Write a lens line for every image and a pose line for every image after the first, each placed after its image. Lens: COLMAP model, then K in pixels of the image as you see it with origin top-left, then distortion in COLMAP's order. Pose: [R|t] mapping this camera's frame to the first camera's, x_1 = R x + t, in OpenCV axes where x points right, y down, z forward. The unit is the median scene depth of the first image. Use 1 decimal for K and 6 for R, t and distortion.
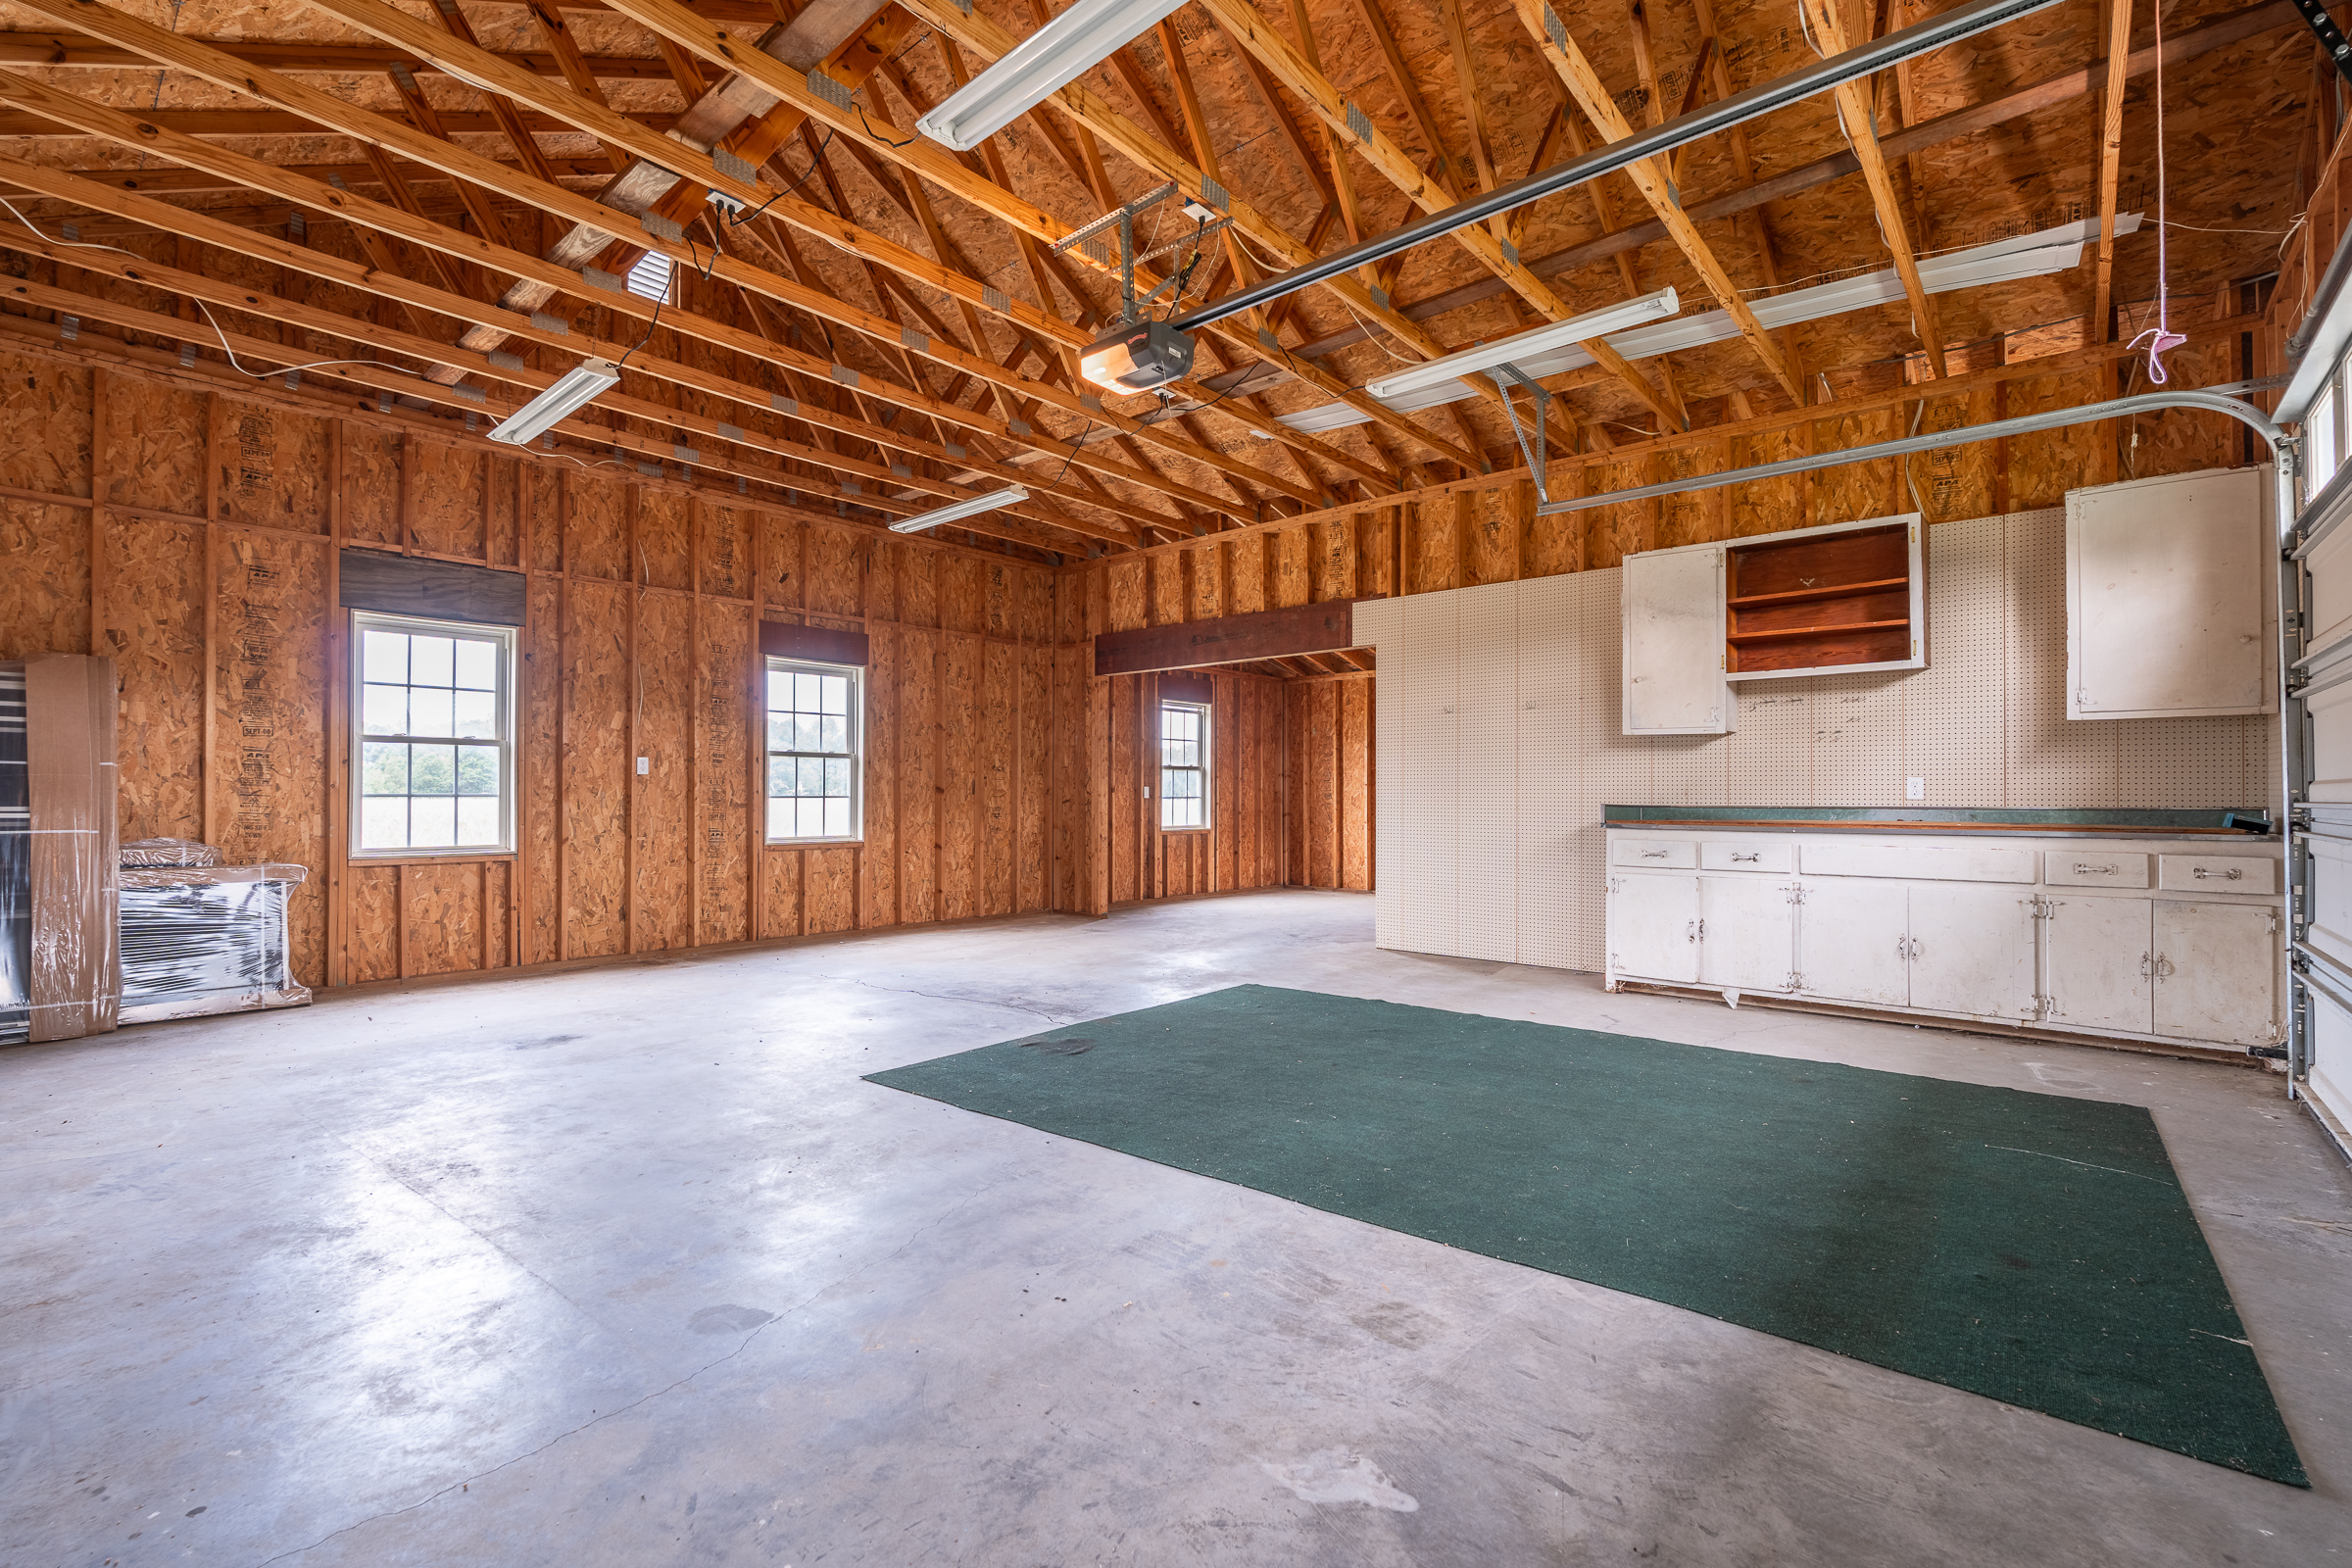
lens RADIAL K [[1021.8, 0, 1170.0], [0, 1021.8, 789.8], [0, 0, 1]] dist [-0.001488, -0.000140]
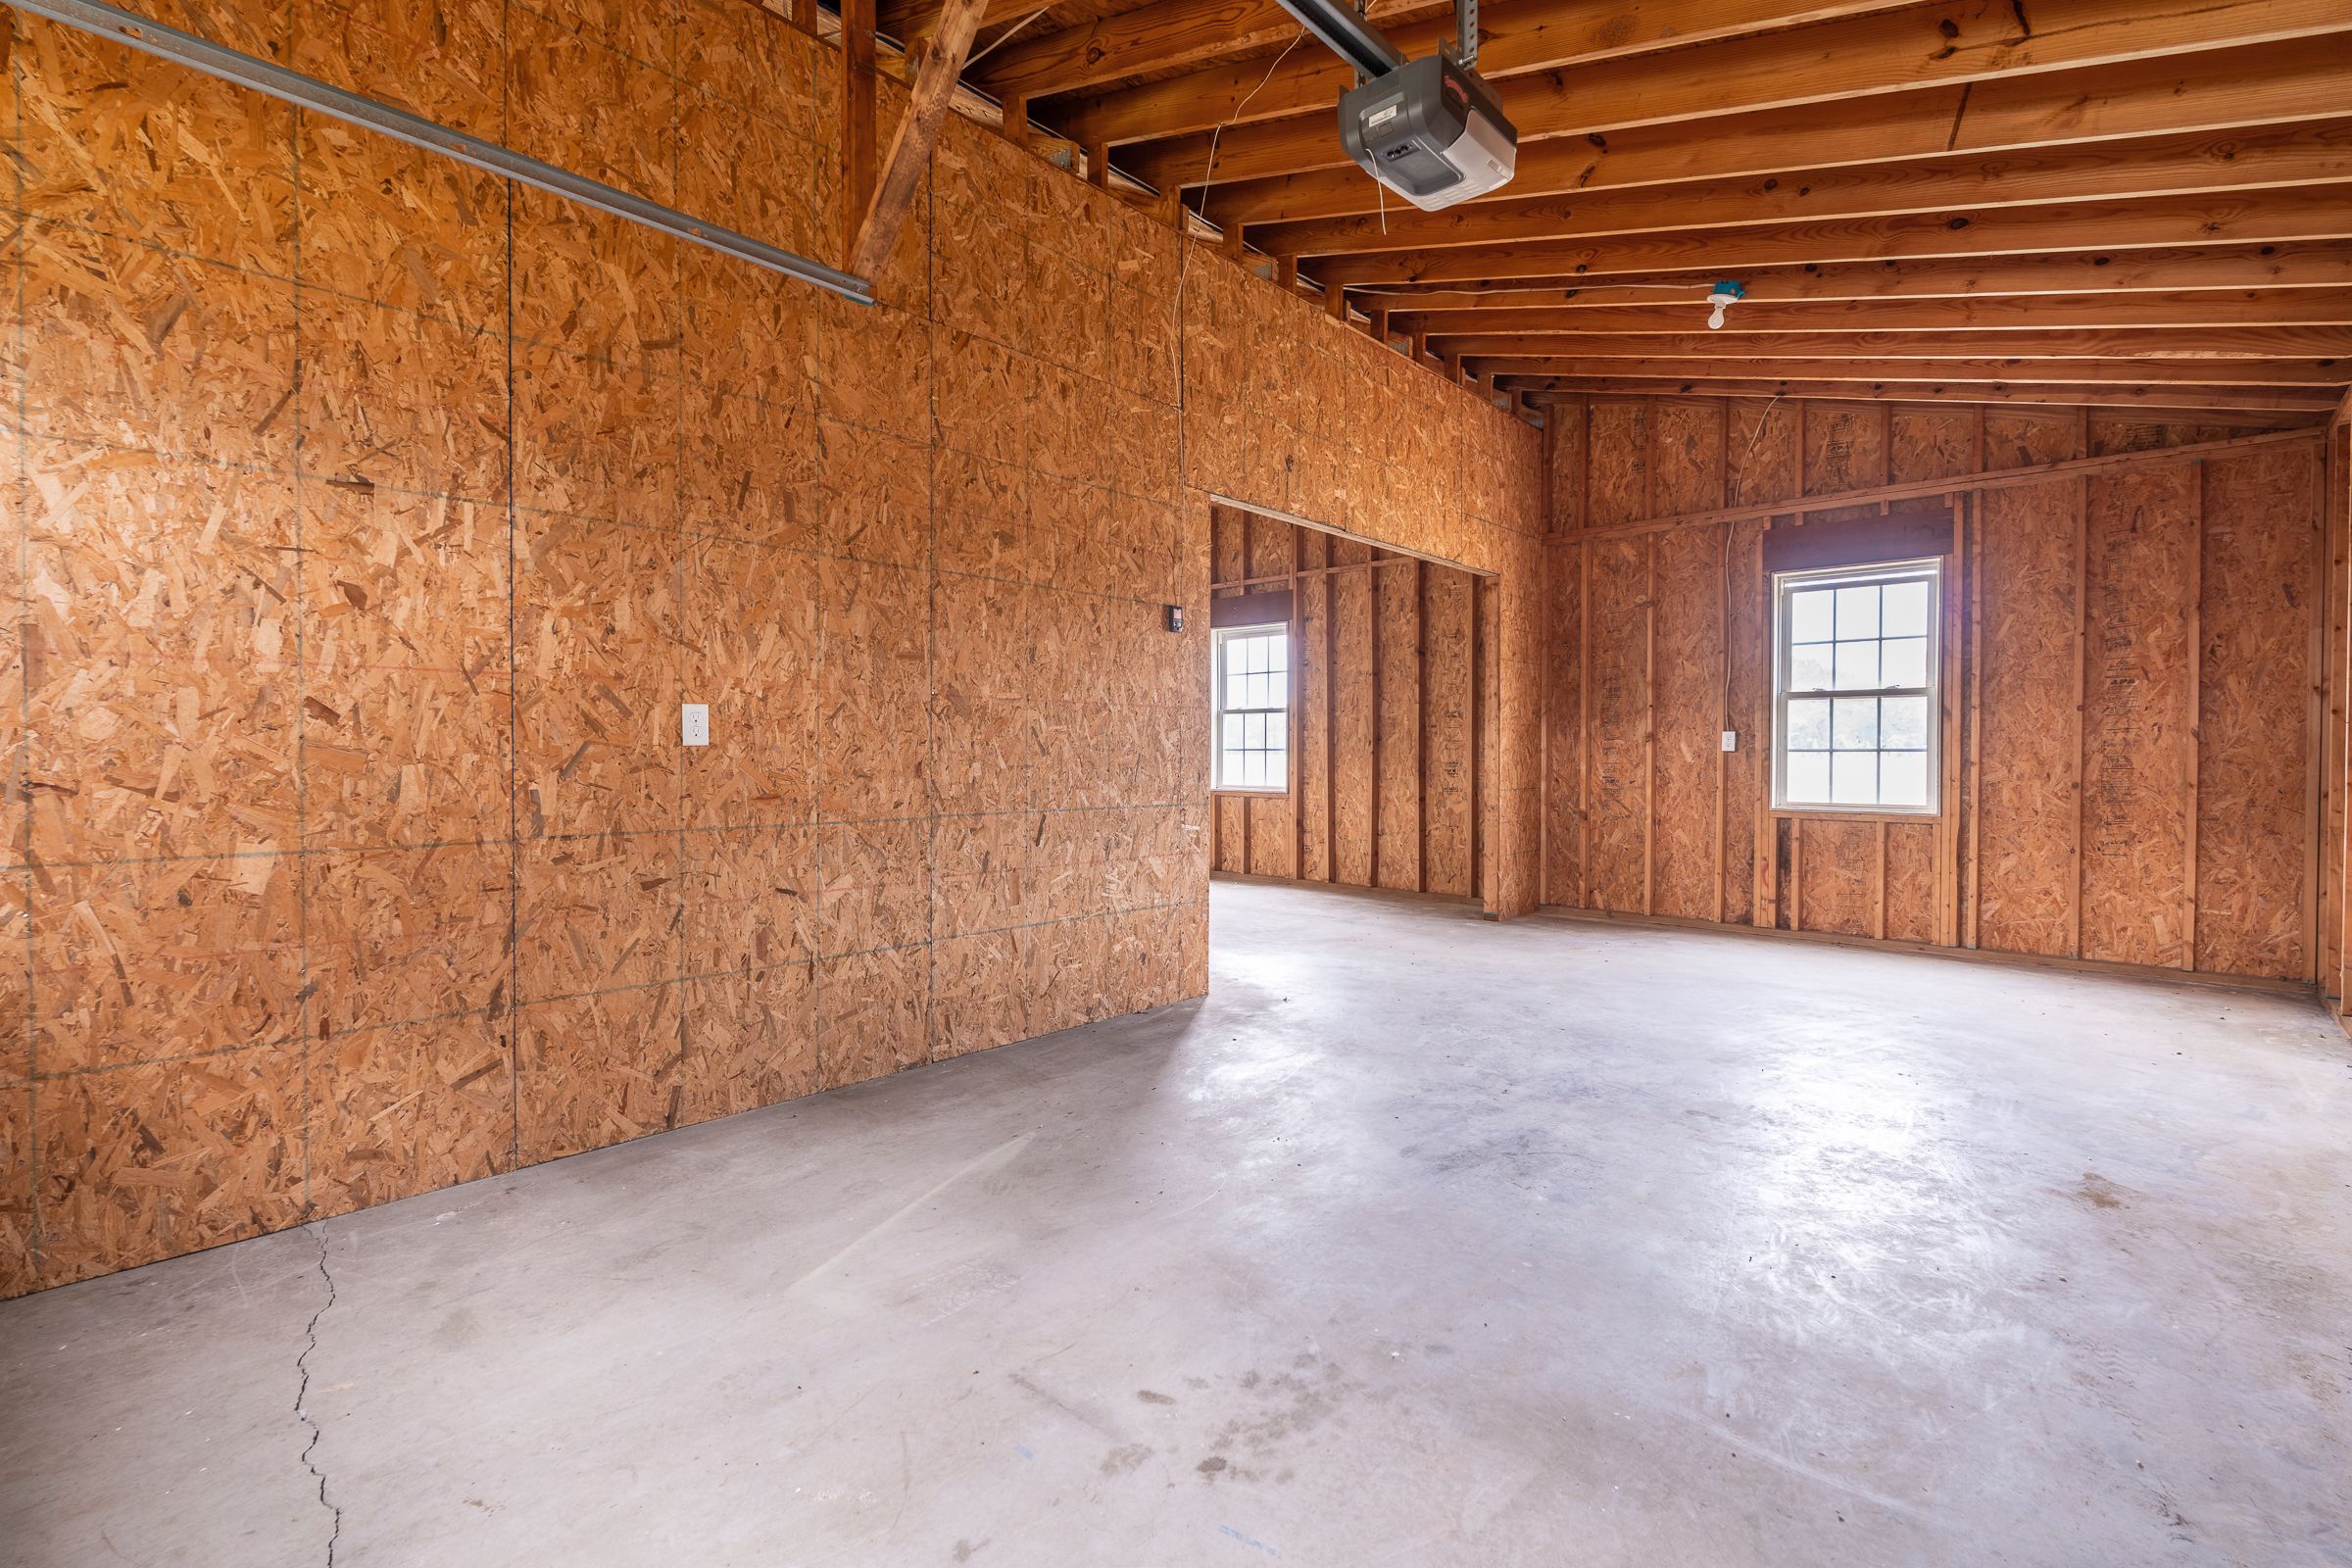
lens RADIAL K [[1099.6, 0, 1168.7], [0, 1099.6, 777.3], [0, 0, 1]] dist [-0.000111, -0.000005]
pose [[-0.002973, 0.022706, -0.999738, 0.477290], [0.004917, 0.999730, 0.022692, 0.005545], [0.999983, -0.004848, -0.003084, 0.526526]]
